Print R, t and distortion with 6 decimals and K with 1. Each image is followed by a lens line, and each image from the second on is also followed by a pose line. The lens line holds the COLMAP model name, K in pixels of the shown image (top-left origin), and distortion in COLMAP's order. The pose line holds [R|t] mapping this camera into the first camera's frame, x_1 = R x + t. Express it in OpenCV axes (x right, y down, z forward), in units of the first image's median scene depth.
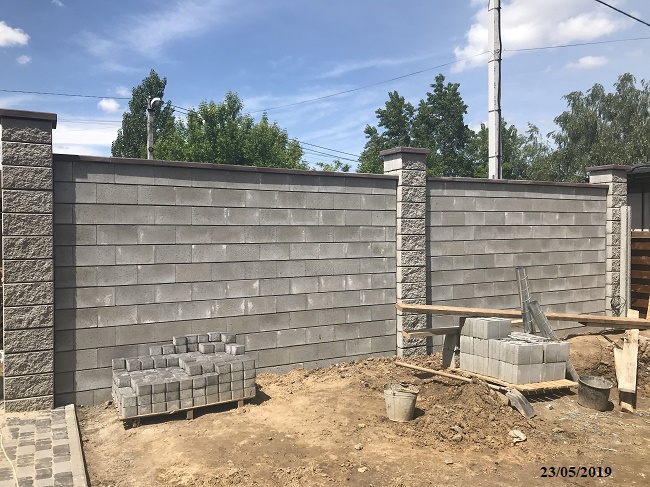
lens RADIAL K [[534.5, 0, 324.7], [0, 534.5, 242.5], [0, 0, 1]] dist [0.018169, -0.020134]
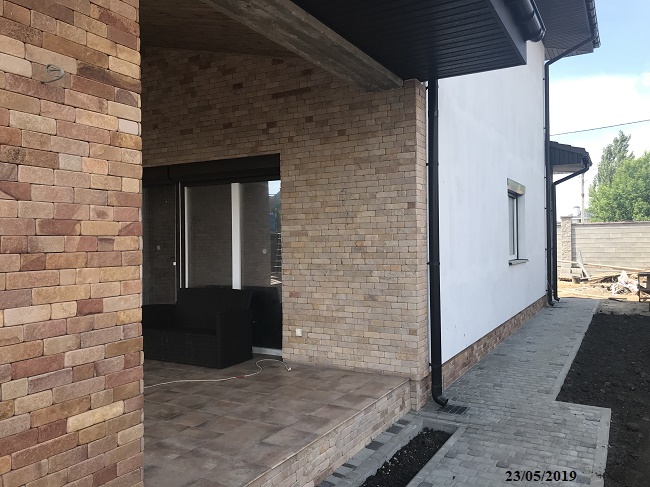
lens RADIAL K [[534.5, 0, 319.9], [0, 534.5, 241.0], [0, 0, 1]] dist [0.018169, -0.020134]
pose [[0.518839, -0.006621, -0.854846, 2.034315], [-0.006399, 0.999912, -0.011629, 0.029818], [0.854848, 0.011504, 0.518751, -1.908217]]
